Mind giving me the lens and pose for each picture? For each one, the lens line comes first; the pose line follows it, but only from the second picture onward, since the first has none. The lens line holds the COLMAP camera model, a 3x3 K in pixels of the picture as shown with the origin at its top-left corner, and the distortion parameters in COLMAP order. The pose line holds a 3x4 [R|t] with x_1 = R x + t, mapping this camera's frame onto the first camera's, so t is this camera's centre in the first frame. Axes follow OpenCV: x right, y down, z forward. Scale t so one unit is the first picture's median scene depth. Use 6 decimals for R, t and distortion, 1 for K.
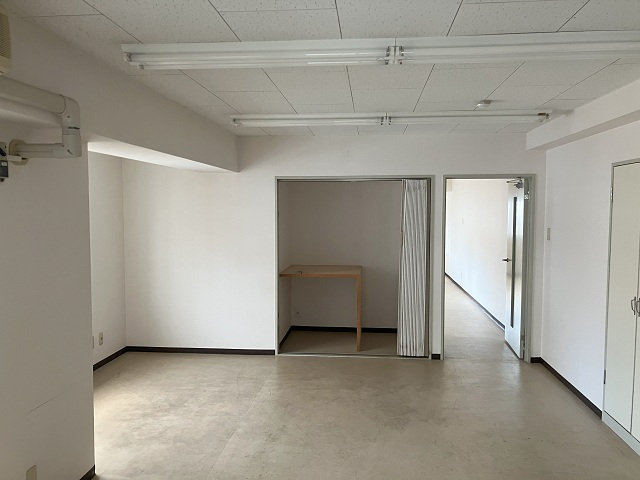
lens RADIAL K [[528.6, 0, 322.7], [0, 528.6, 242.2], [0, 0, 1]] dist [0.012497, 0.006790]
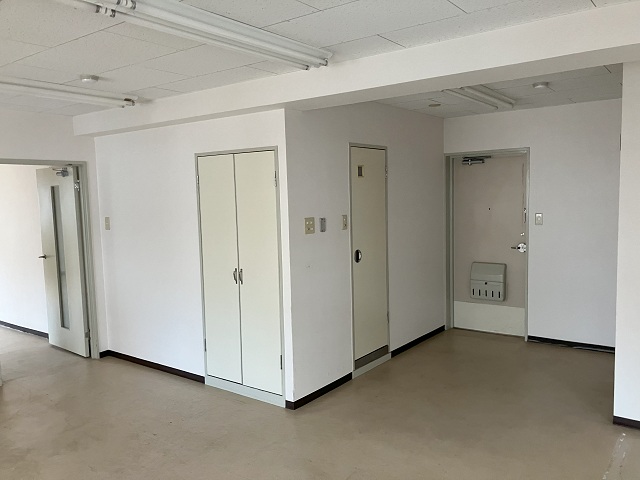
lens RADIAL K [[528.6, 0, 321.7], [0, 528.6, 241.0], [0, 0, 1]] dist [0.012497, 0.006790]
pose [[0.529538, -0.091509, 0.843336, -0.244598], [0.082980, 0.994984, 0.055860, -0.006151], [-0.844218, 0.040400, 0.534476, 0.179206]]
